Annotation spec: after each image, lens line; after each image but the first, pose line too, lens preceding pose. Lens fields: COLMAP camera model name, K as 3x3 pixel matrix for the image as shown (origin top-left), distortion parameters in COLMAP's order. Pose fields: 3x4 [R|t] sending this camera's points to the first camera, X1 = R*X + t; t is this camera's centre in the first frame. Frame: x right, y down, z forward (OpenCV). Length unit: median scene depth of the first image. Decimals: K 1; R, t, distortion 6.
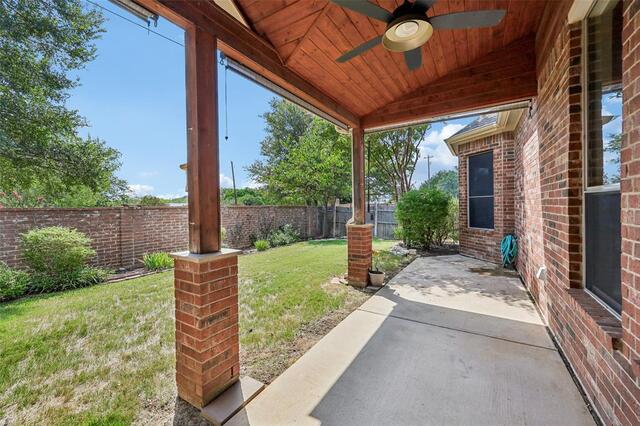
lens RADIAL K [[258.8, 0, 320.0], [0, 258.8, 213.0], [0, 0, 1]] dist [0.000973, 0.000181]
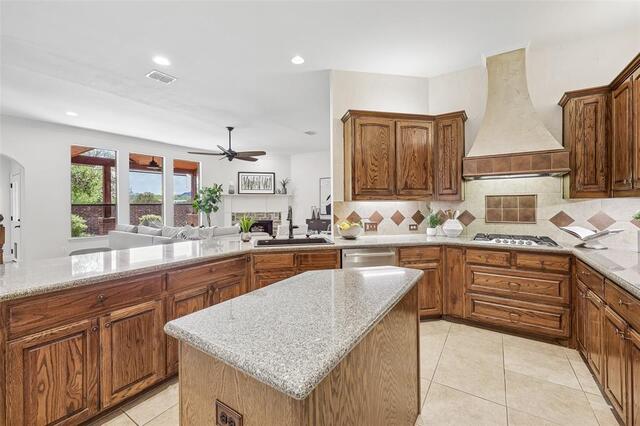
lens RADIAL K [[265.4, 0, 319.9], [0, 265.4, 206.1], [0, 0, 1]] dist [-0.000639, -0.000124]
pose [[0.999440, 0.013934, -0.030438, 1.148912], [-0.014488, 0.999732, -0.018046, -0.005542], [0.030178, 0.018477, 0.999374, -1.164516]]
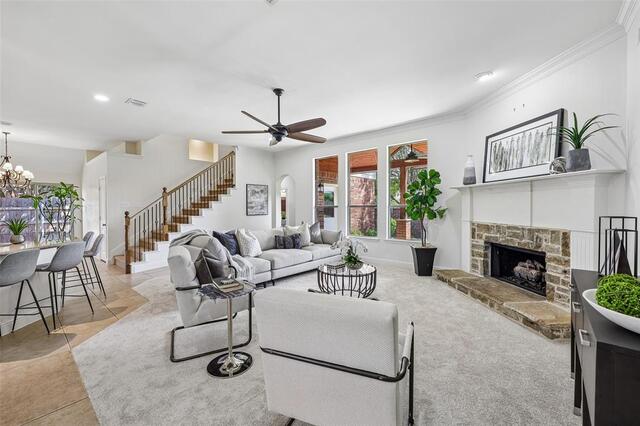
lens RADIAL K [[268.6, 0, 321.7], [0, 268.6, 211.9], [0, 0, 1]] dist [-0.000024, -0.000051]
pose [[-0.156324, 0.037818, -0.986982, 1.449380], [-0.017680, 0.998999, 0.041079, -0.044565], [0.987548, 0.023871, -0.155499, 0.128018]]
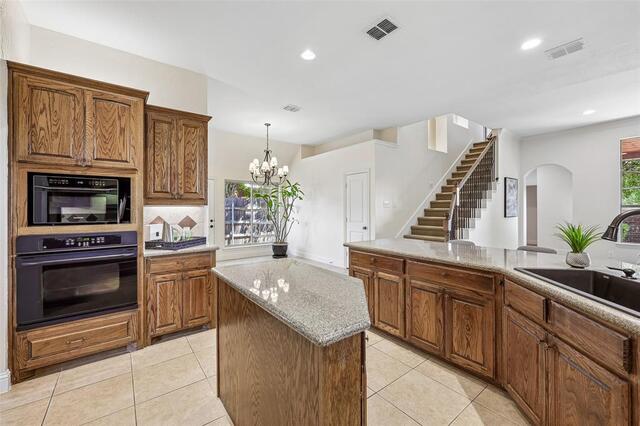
lens RADIAL K [[263.6, 0, 320.8], [0, 263.6, 208.9], [0, 0, 1]] dist [-0.000092, 0.000060]
pose [[-0.359155, 0.023595, -0.932980, 1.405955], [-0.013657, 0.999440, 0.030533, -0.019626], [0.933178, 0.023707, -0.358632, -0.797122]]
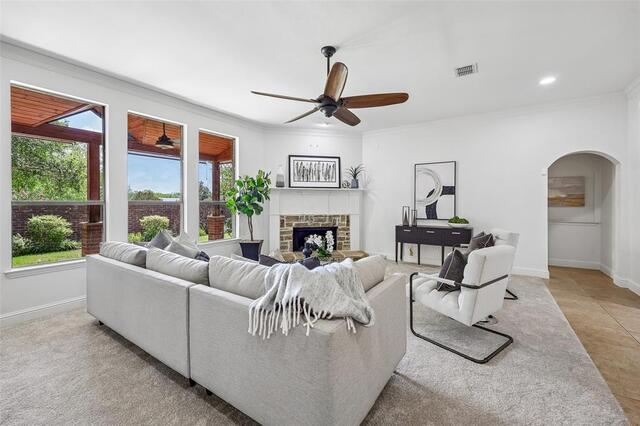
lens RADIAL K [[268.6, 0, 321.7], [0, 268.6, 211.9], [0, 0, 1]] dist [-0.000024, -0.000051]
pose [[0.999417, 0.018925, -0.028404, 0.759014], [-0.018723, 0.999798, 0.007355, -0.012607], [0.028538, -0.006819, 0.999569, -0.653342]]
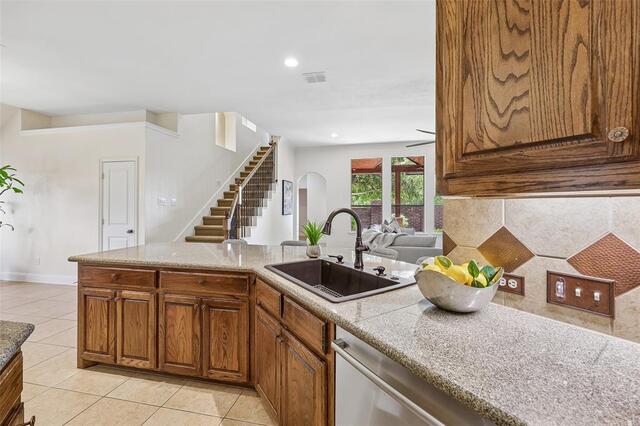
lens RADIAL K [[265.4, 0, 319.9], [0, 265.4, 206.1], [0, 0, 1]] dist [-0.000639, -0.000124]
pose [[0.339340, 0.018666, -0.940479, 1.352688], [-0.033075, 0.999422, 0.007902, -0.019842], [0.940082, 0.028425, 0.339761, -0.739028]]
